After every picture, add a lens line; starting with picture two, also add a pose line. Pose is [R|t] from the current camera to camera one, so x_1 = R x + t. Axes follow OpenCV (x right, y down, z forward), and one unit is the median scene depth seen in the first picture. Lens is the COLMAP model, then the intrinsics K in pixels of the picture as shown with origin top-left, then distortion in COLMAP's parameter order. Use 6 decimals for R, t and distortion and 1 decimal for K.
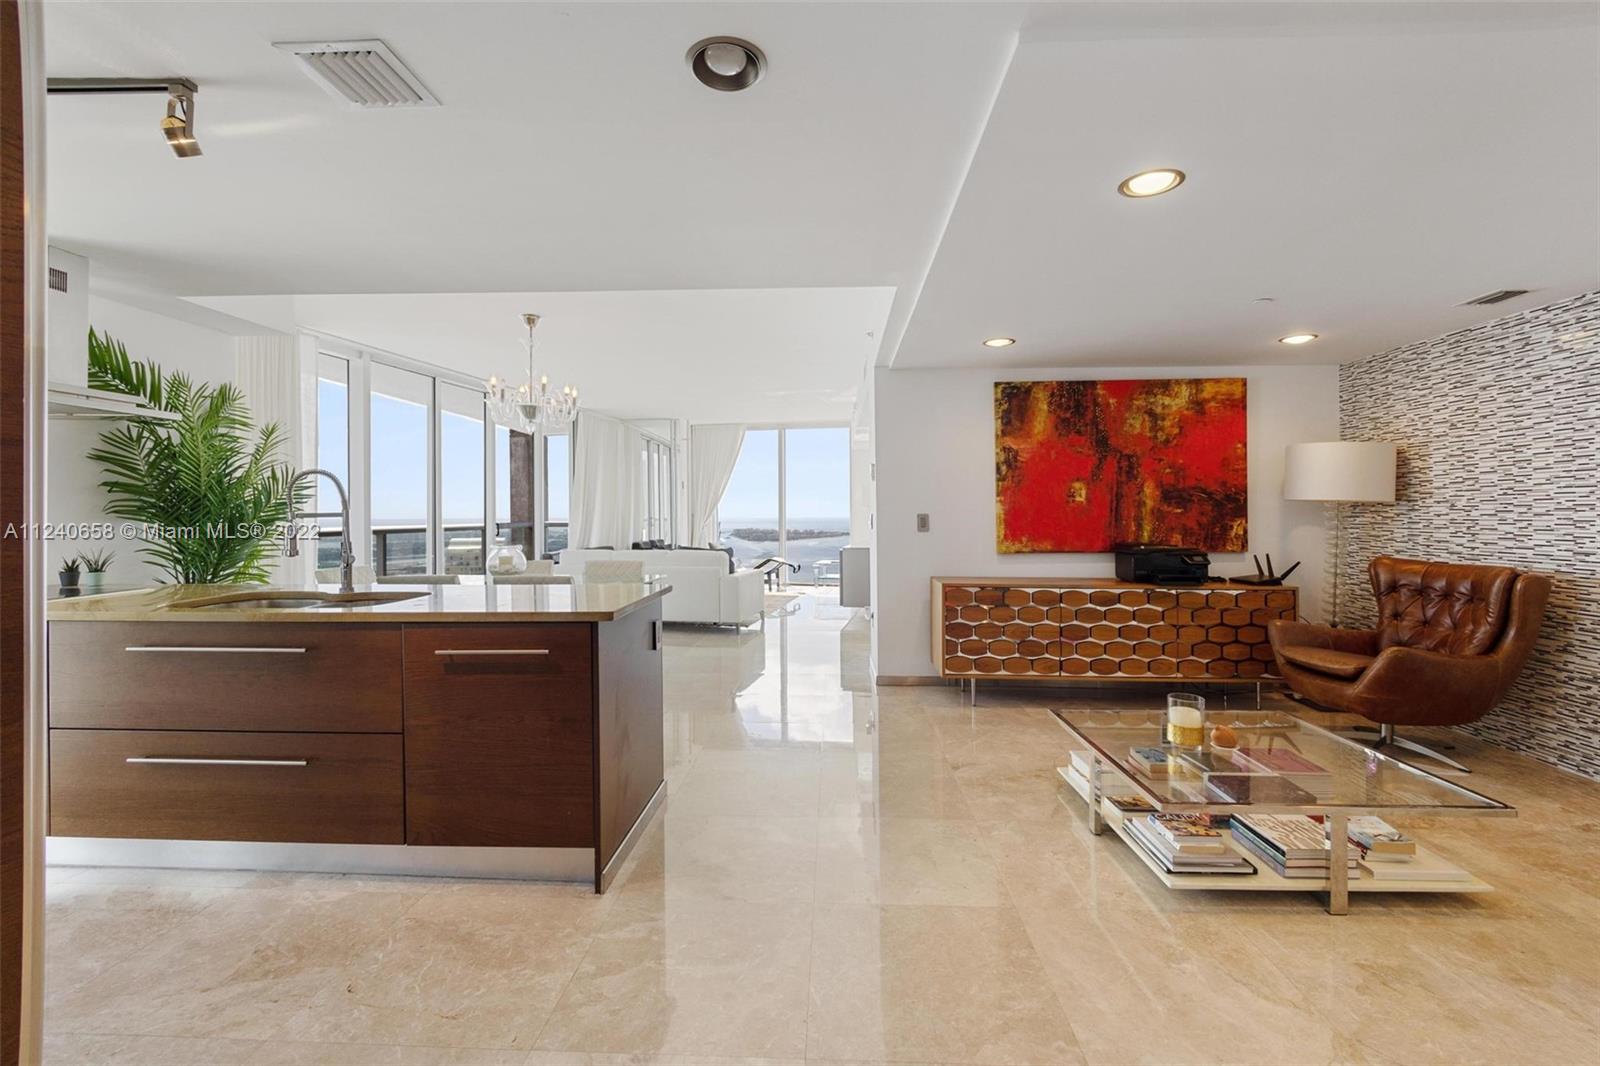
lens RADIAL K [[683.8, 0, 798.2], [0, 683.8, 530.0], [0, 0, 1]] dist [-0.002500, -0.000183]
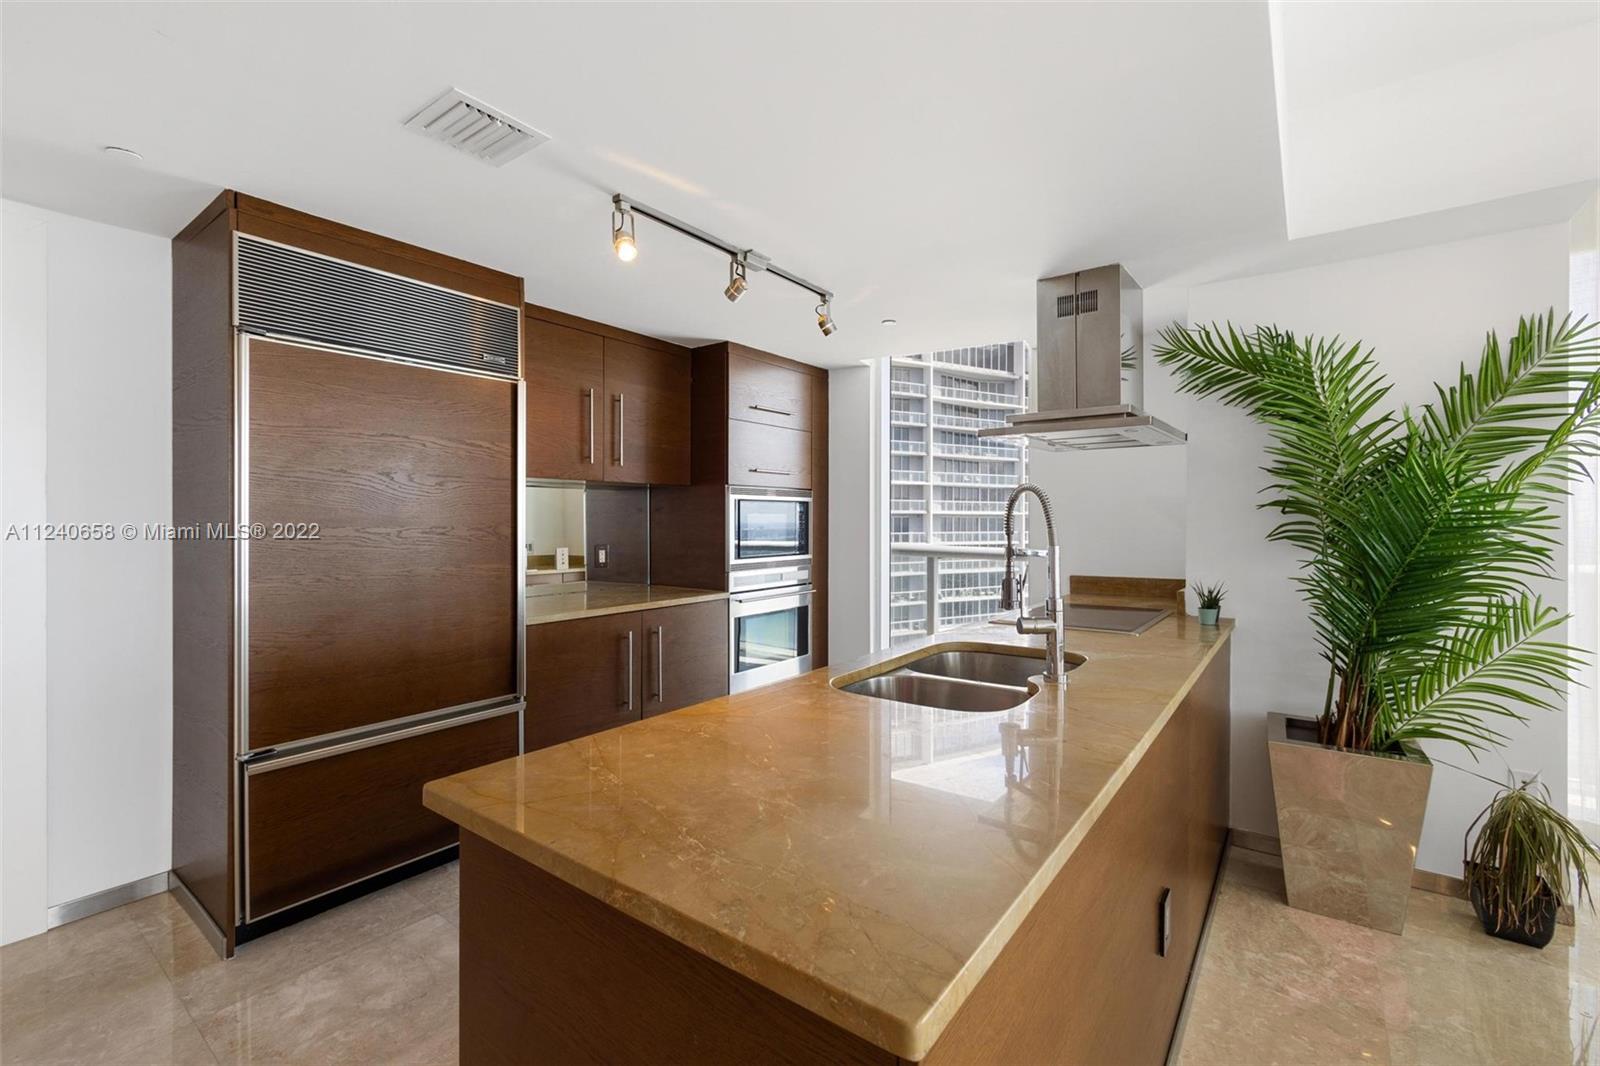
lens RADIAL K [[683.8, 0, 798.2], [0, 683.8, 530.0], [0, 0, 1]] dist [-0.002500, -0.000183]
pose [[-0.551687, 0.013330, -0.833945, -0.013716], [-0.020385, 0.999358, 0.029460, -0.033139], [0.833802, 0.033253, -0.551061, 0.680268]]
